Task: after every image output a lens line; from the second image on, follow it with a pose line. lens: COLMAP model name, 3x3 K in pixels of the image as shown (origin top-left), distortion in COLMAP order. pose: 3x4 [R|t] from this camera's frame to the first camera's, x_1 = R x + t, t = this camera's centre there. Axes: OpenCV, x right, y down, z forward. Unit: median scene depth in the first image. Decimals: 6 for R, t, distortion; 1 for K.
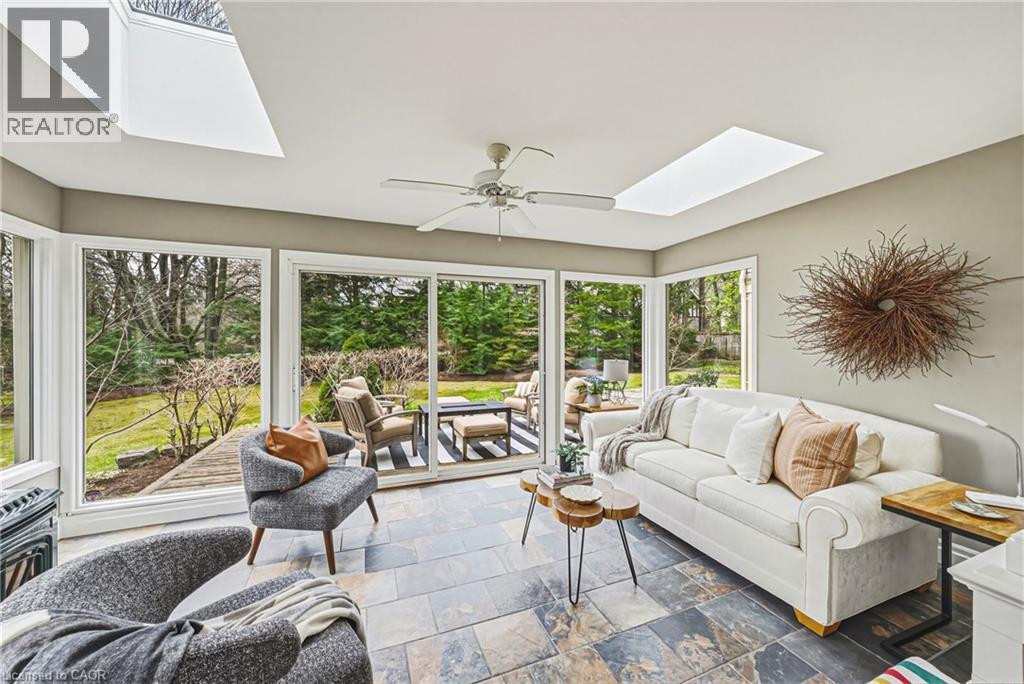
lens RADIAL K [[362.6, 0, 507.3], [0, 362.6, 341.5], [0, 0, 1]] dist [-0.019010, -0.000069]
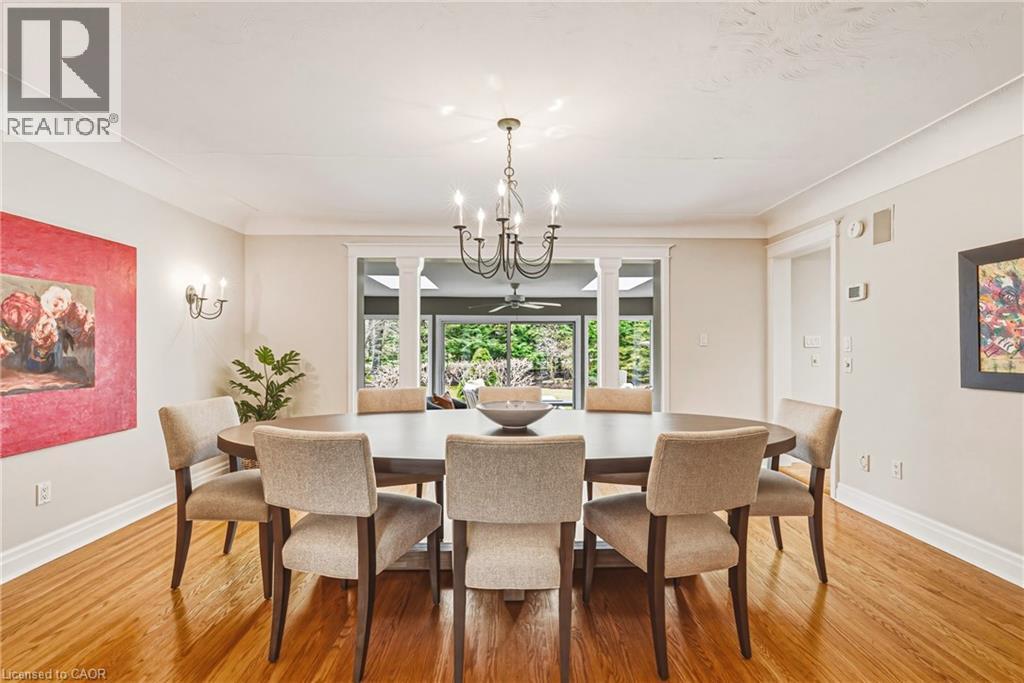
lens RADIAL K [[439.0, 0, 513.1], [0, 439.0, 348.3], [0, 0, 1]] dist [0.000809, 0.000069]
pose [[0.934204, -0.001242, -0.356737, 0.125794], [0.002028, 0.999996, 0.001830, -0.010280], [0.356734, -0.002433, 0.934203, -0.220246]]
